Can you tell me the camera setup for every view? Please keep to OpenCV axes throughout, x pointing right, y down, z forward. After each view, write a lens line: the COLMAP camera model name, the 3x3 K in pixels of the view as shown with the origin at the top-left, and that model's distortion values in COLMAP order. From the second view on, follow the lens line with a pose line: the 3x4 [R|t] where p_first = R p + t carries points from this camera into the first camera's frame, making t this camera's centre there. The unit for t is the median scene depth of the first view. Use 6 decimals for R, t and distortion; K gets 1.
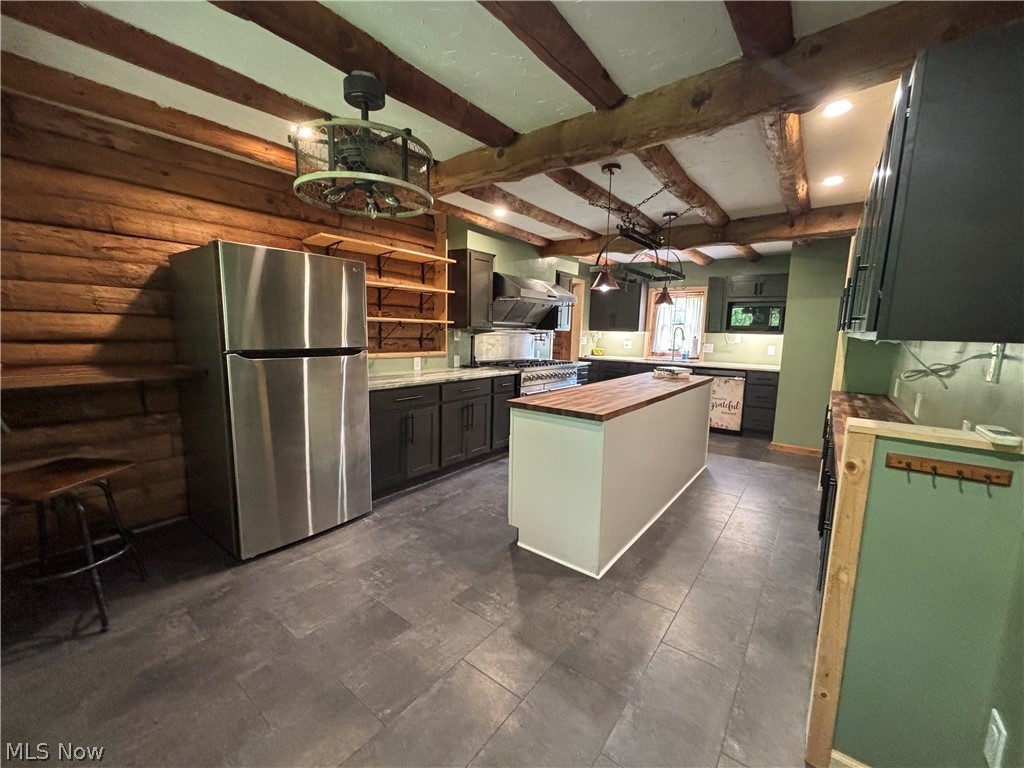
lens RADIAL K [[411.9, 0, 509.2], [0, 411.9, 384.7], [0, 0, 1]] dist [0.002552, -0.000324]
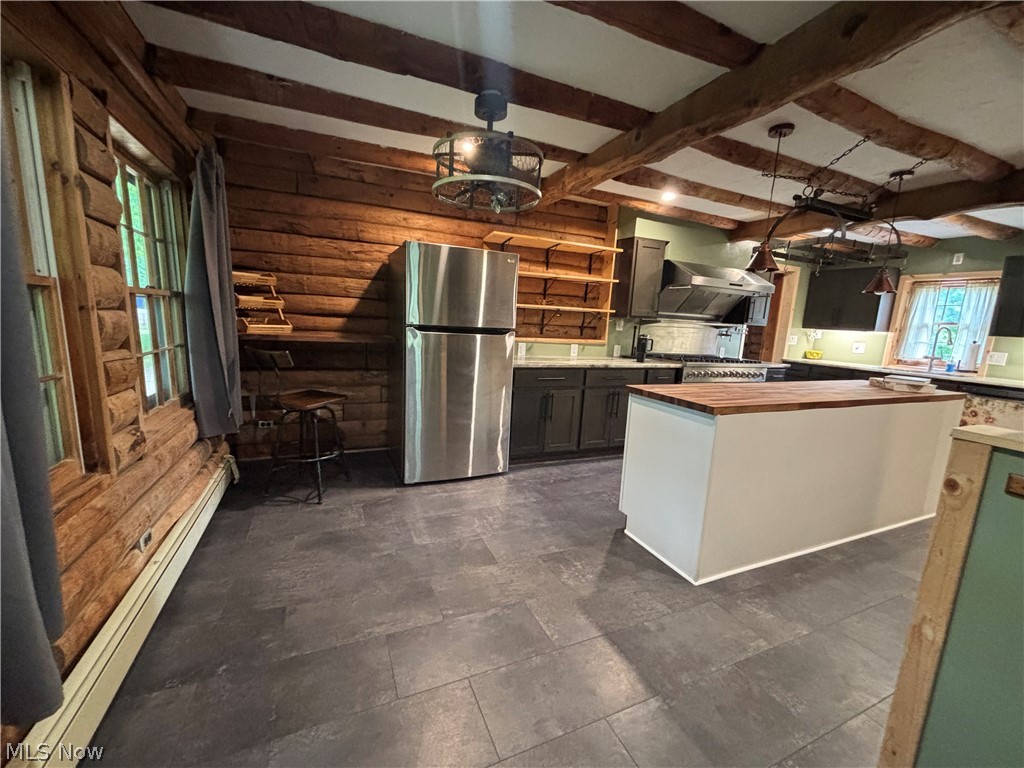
lens RADIAL K [[411.9, 0, 509.7], [0, 411.9, 385.0], [0, 0, 1]] dist [0.002552, -0.000324]
pose [[0.877856, 0.100220, -0.468321, 0.191978], [-0.096824, 0.994806, 0.031393, 0.030133], [0.469035, 0.017786, 0.883000, -0.011235]]
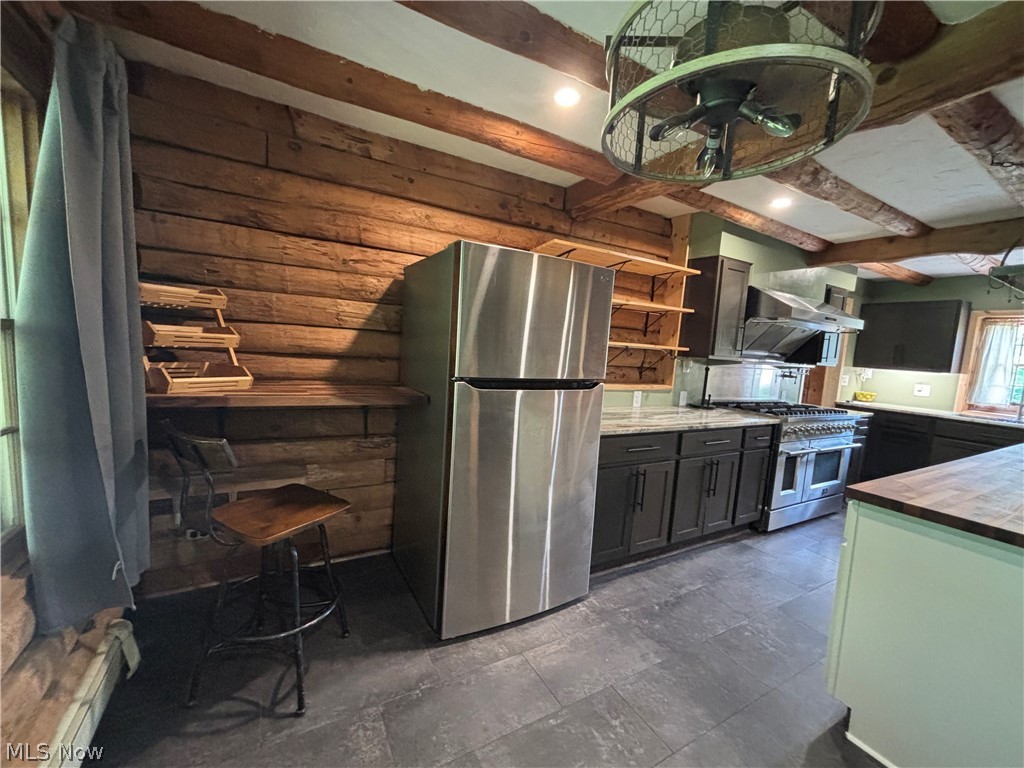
lens RADIAL K [[411.9, 0, 511.7], [0, 411.9, 384.6], [0, 0, 1]] dist [0.002552, -0.000324]
pose [[0.922747, 0.073023, -0.378425, -0.213980], [-0.094274, 0.994824, -0.037908, -0.036603], [0.373698, 0.070655, 0.924856, 0.231038]]
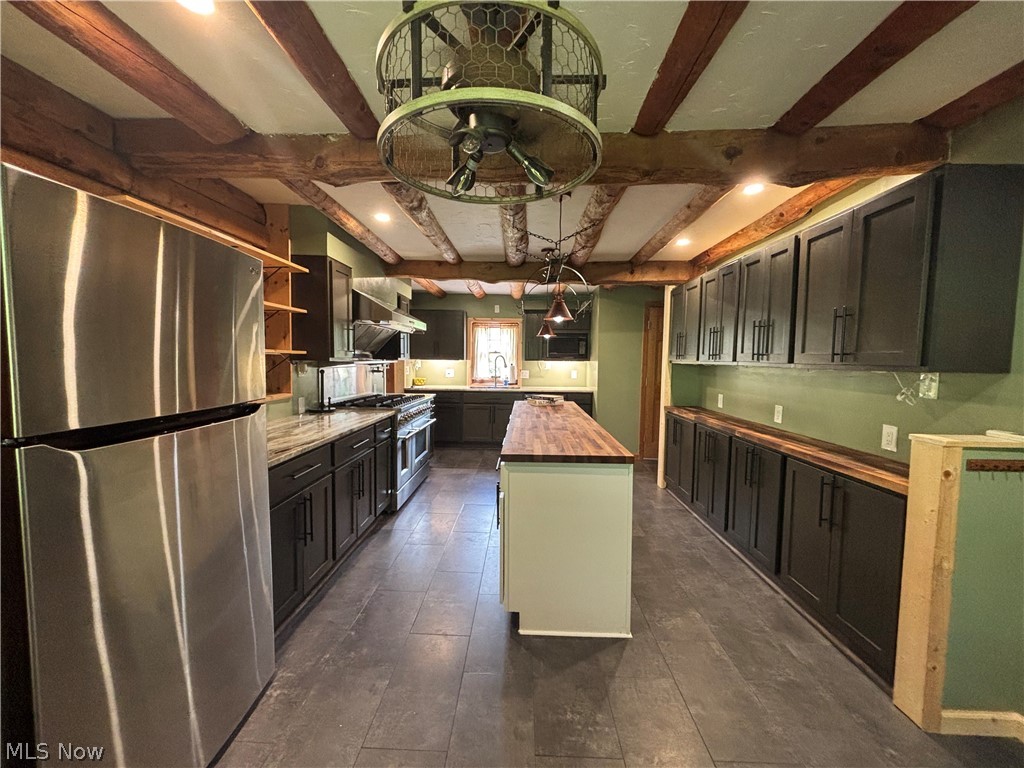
lens RADIAL K [[411.9, 0, 510.4], [0, 411.9, 385.2], [0, 0, 1]] dist [0.002552, -0.000324]
pose [[0.812560, -0.052003, 0.580554, -0.399136], [0.086531, 0.995738, -0.031918, -0.060398], [-0.576419, 0.076171, 0.813596, 0.300698]]
